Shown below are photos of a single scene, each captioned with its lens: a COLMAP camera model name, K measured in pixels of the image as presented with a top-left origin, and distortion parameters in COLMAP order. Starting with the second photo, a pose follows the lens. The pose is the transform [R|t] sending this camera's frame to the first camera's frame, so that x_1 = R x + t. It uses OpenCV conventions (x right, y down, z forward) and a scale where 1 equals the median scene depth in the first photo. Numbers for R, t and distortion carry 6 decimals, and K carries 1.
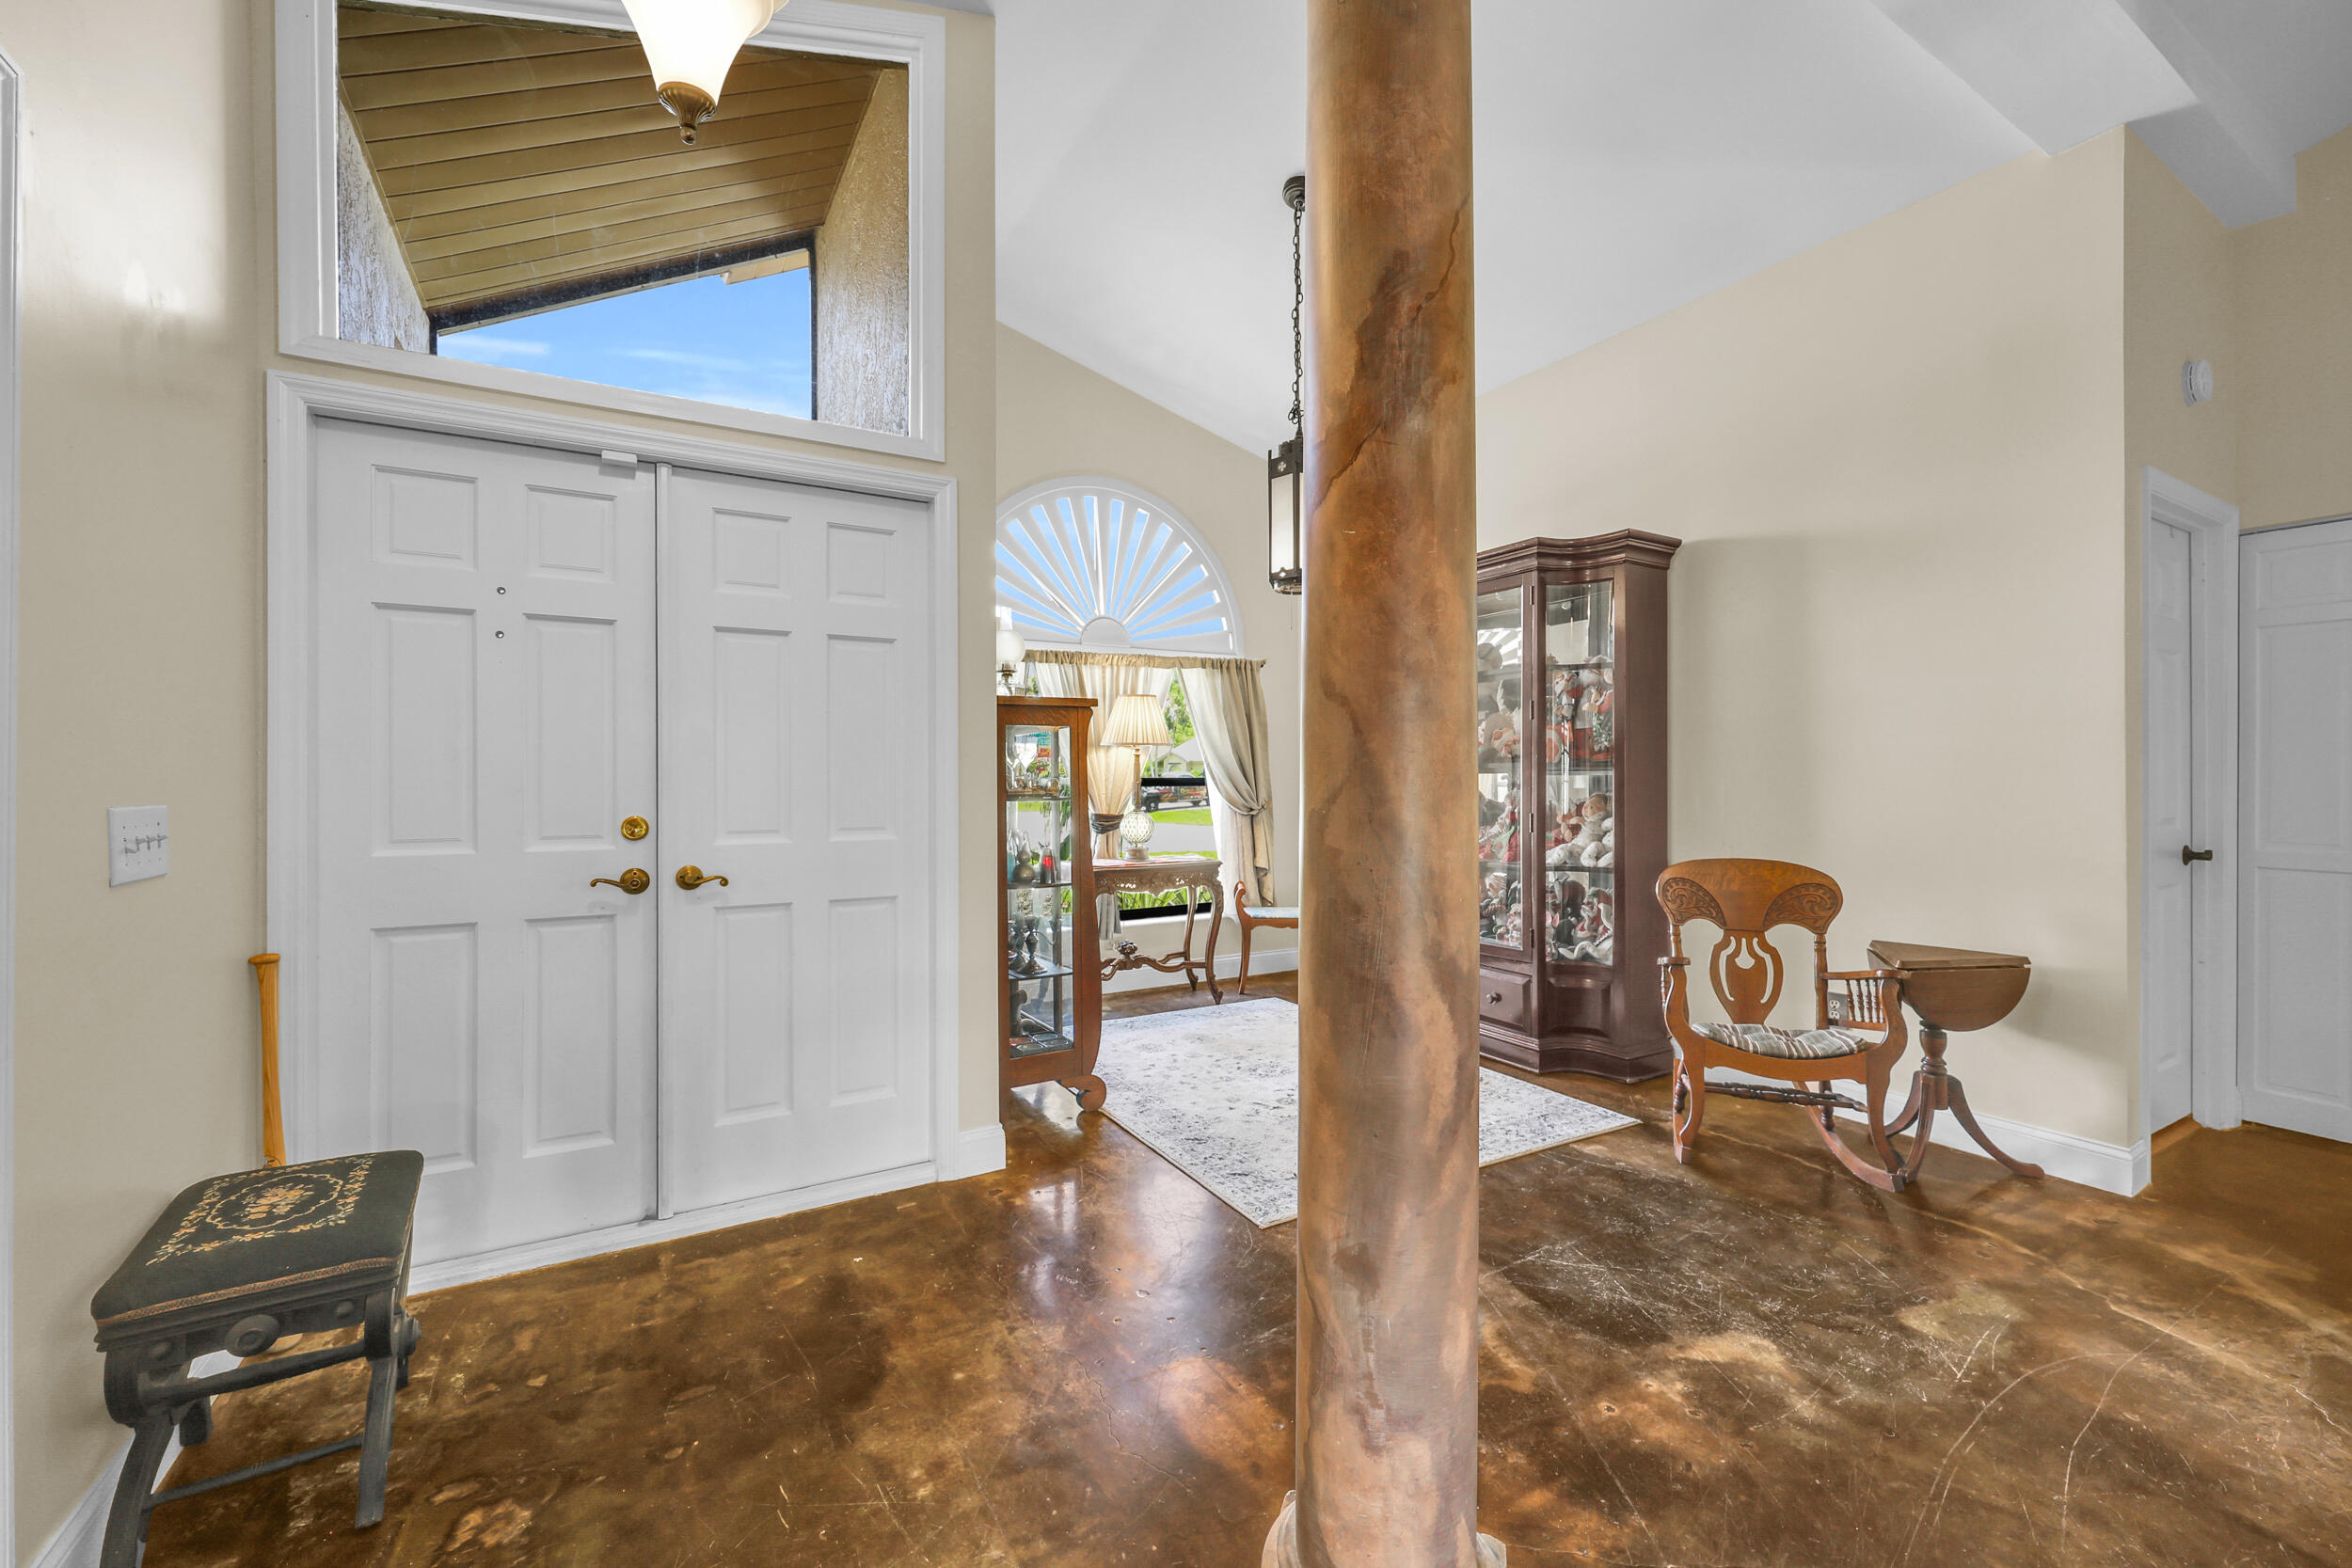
lens RADIAL K [[971.0, 0, 1186.1], [0, 971.0, 784.9], [0, 0, 1]] dist [-0.001128, -0.001027]
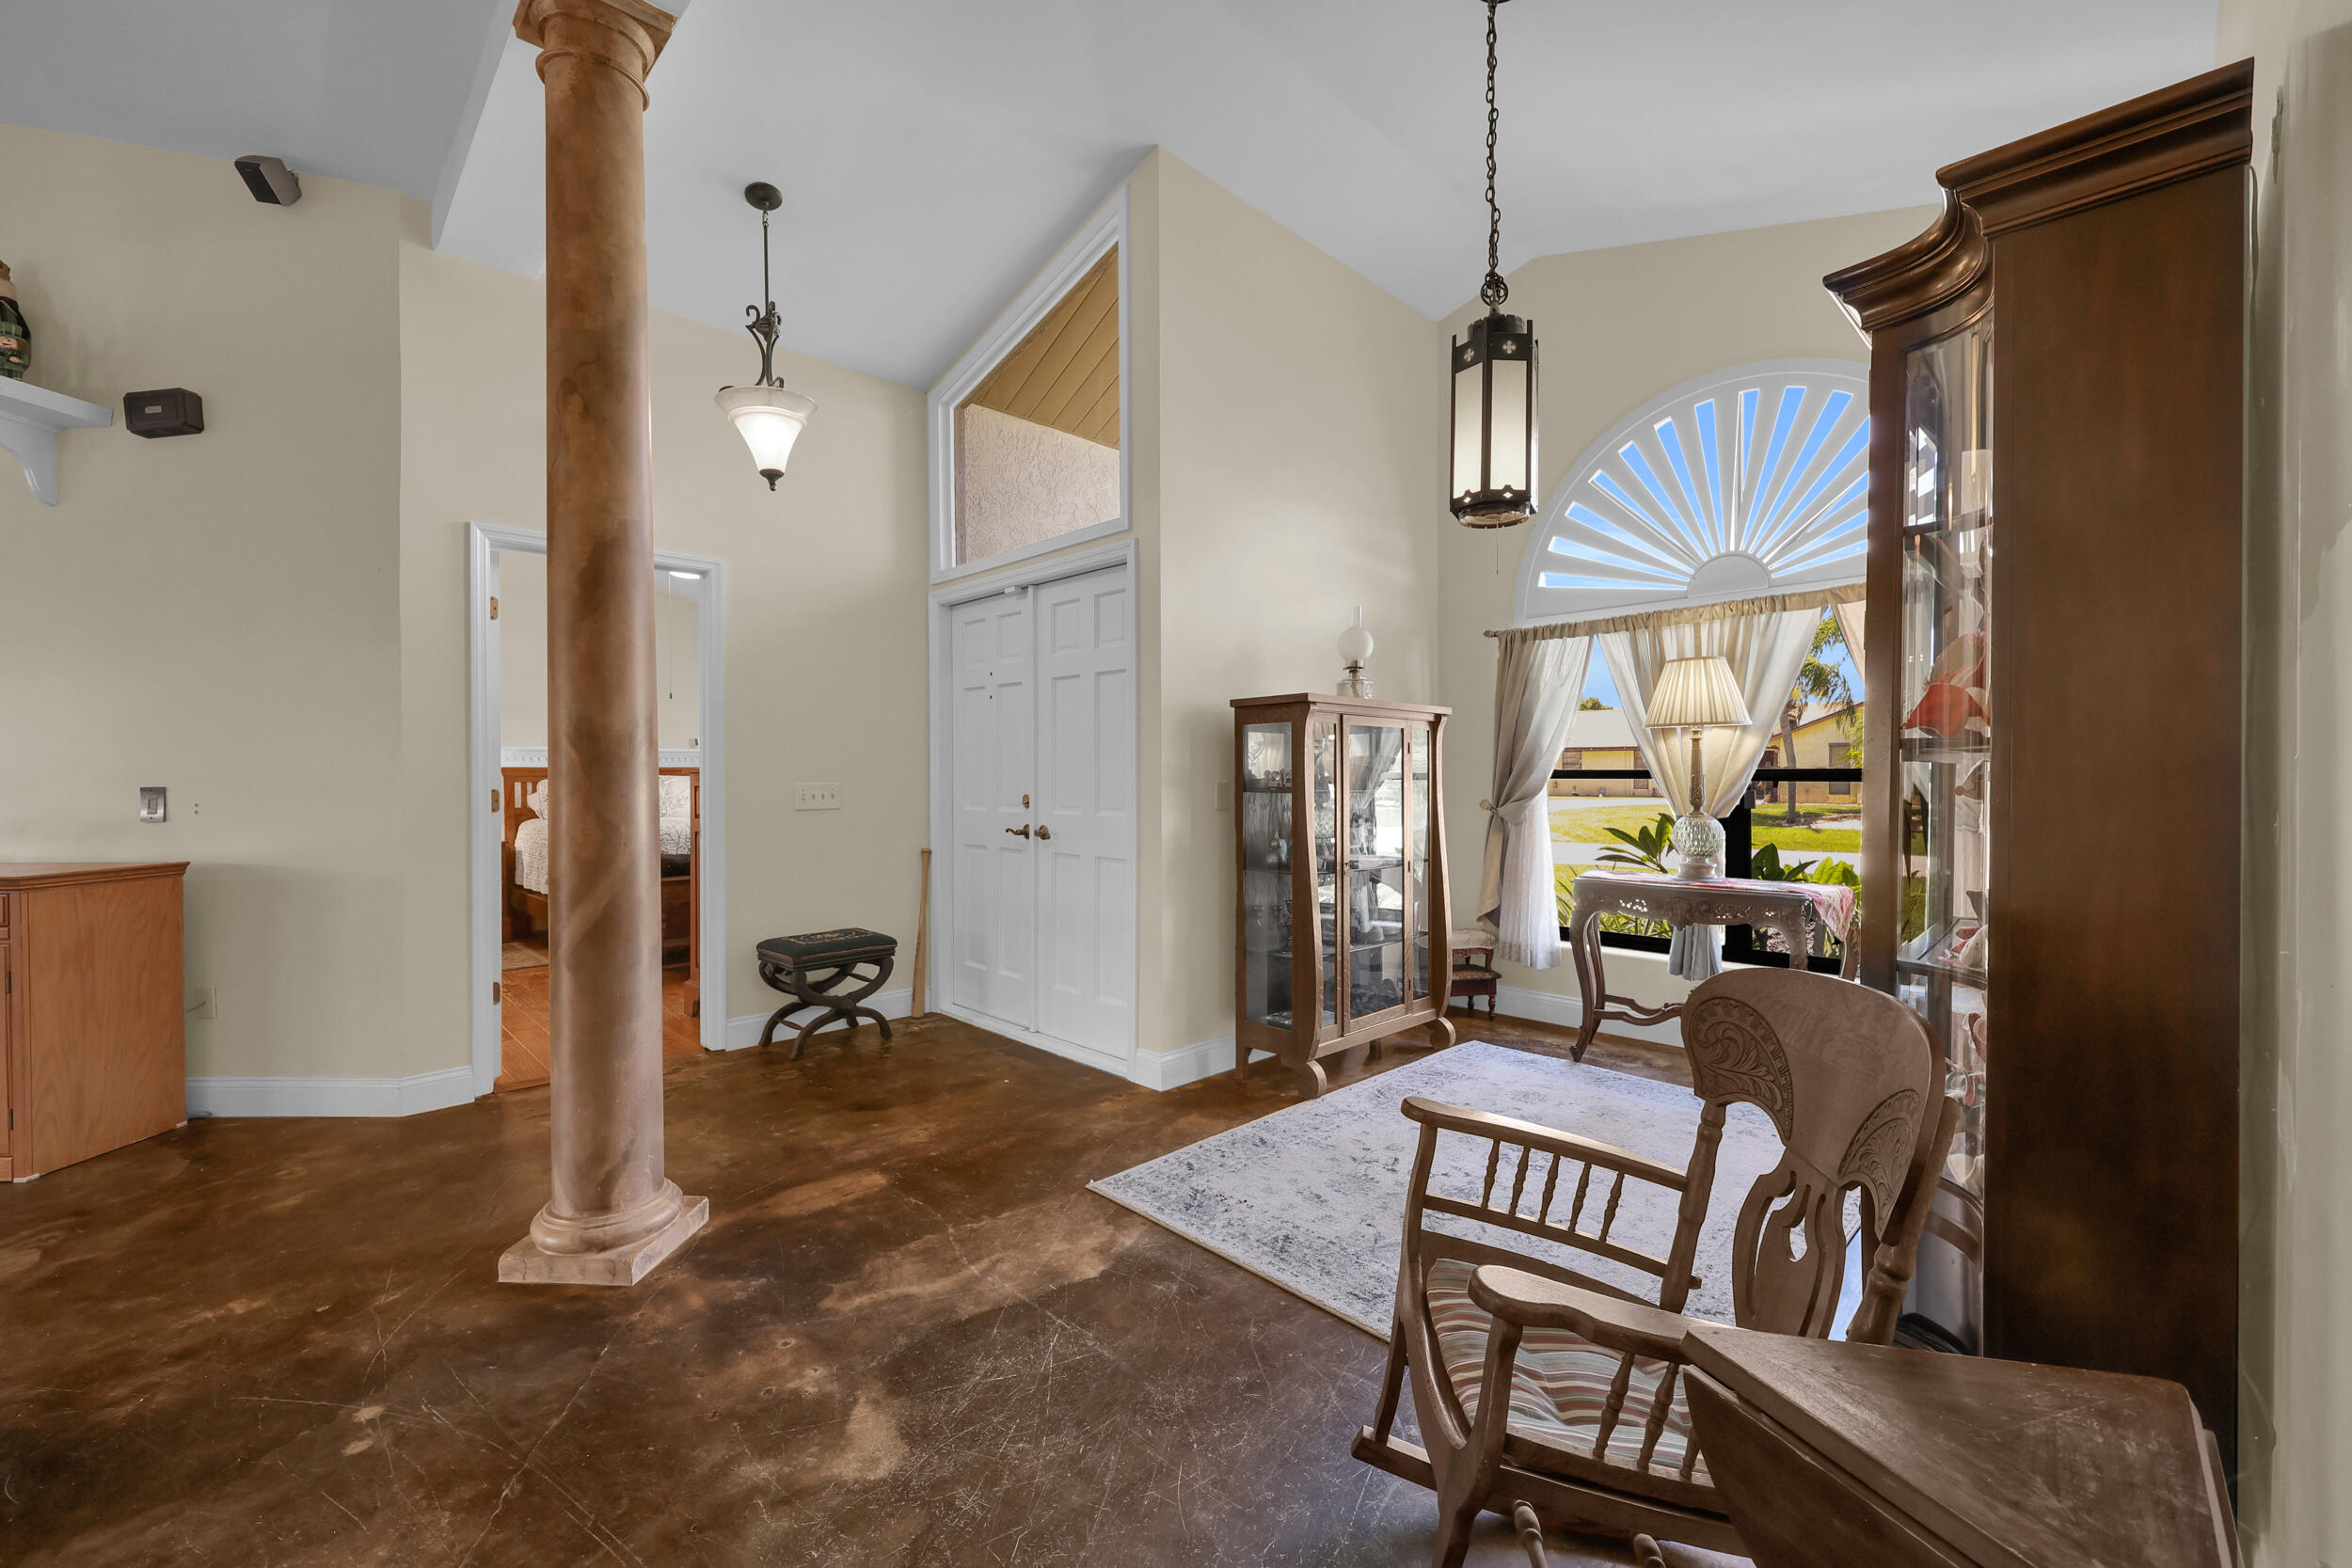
lens RADIAL K [[971.0, 0, 1164.3], [0, 971.0, 788.9], [0, 0, 1]] dist [-0.001128, -0.001027]
pose [[0.215282, 0.020142, -0.976344, 1.334637], [-0.002684, 0.999796, 0.020034, -0.014161], [0.976548, -0.001693, 0.215292, 0.985936]]
